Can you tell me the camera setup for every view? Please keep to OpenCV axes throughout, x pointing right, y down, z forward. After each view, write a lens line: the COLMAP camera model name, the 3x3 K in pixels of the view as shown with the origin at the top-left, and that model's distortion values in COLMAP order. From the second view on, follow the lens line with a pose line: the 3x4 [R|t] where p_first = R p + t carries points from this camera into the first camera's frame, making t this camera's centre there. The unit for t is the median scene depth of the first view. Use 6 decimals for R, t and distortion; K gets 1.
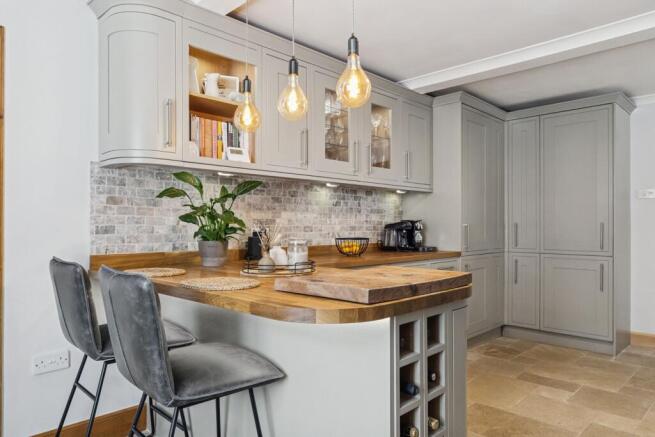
lens RADIAL K [[452.3, 0, 329.3], [0, 452.3, 220.3], [0, 0, 1]] dist [0.028494, -0.010605]
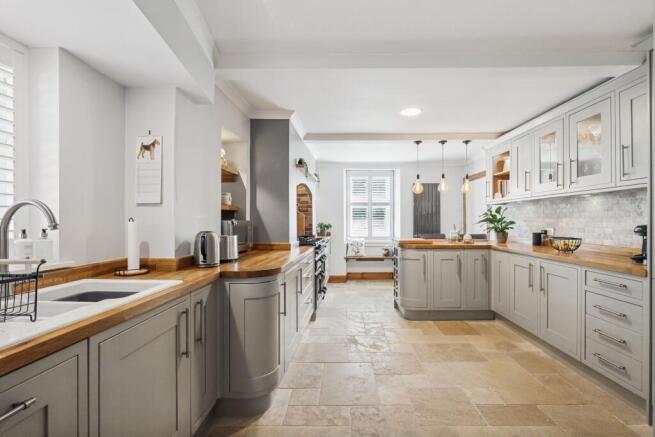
lens RADIAL K [[314.4, 0, 332.5], [0, 314.4, 219.4], [0, 0, 1]] dist [-0.021978, 0.005835]
pose [[-0.738931, -0.000087, -0.673782, 0.949786], [0.008161, 0.999925, -0.009080, -0.009048], [0.673732, -0.012208, -0.738875, 1.019744]]
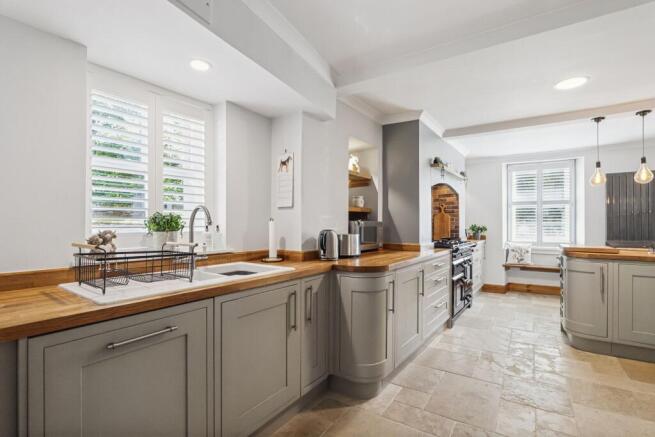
lens RADIAL K [[314.4, 0, 328.7], [0, 314.4, 223.0], [0, 0, 1]] dist [-0.021978, 0.005835]
pose [[-0.987250, -0.002191, -0.159160, 0.844668], [-0.000558, 0.999947, -0.010309, -0.002309], [0.159174, -0.010088, -0.987199, 1.098790]]
